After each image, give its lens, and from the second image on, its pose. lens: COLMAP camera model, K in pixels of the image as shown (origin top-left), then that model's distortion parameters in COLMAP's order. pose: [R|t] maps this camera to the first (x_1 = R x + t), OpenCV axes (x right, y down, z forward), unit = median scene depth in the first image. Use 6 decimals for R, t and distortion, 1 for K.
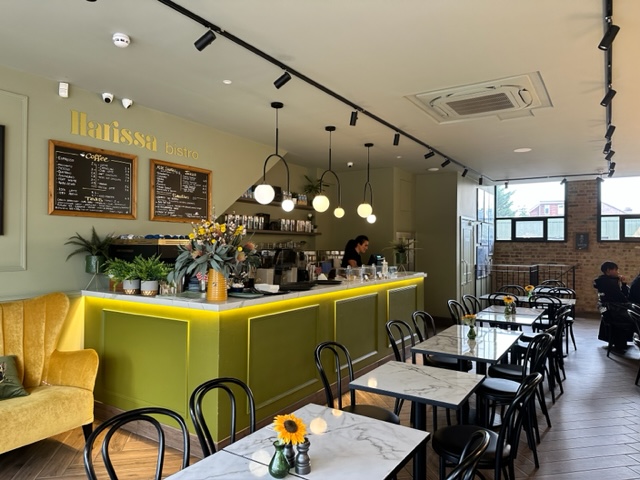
lens RADIAL K [[456.7, 0, 321.4], [0, 456.7, 240.8], [0, 0, 1]] dist [-0.015957, -0.016737]
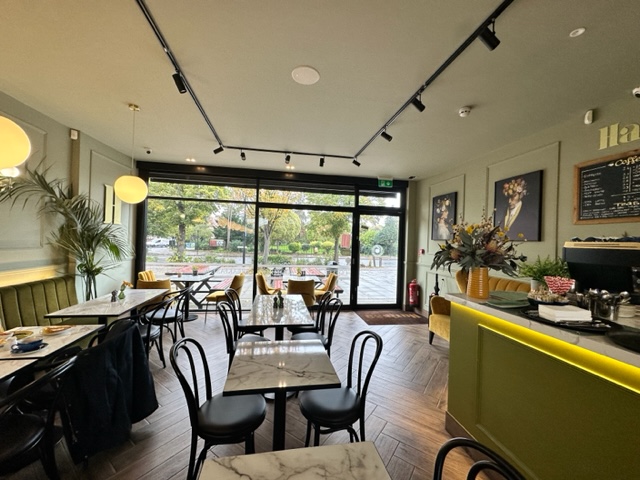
lens RADIAL K [[254.9, 0, 323.5], [0, 254.9, 241.2], [0, 0, 1]] dist [-0.001979, -0.000157]
pose [[-0.733829, -0.030746, -0.678639, 0.375275], [-0.031371, 0.999443, -0.011358, 0.017904], [0.678610, 0.012955, -0.734385, 1.007008]]
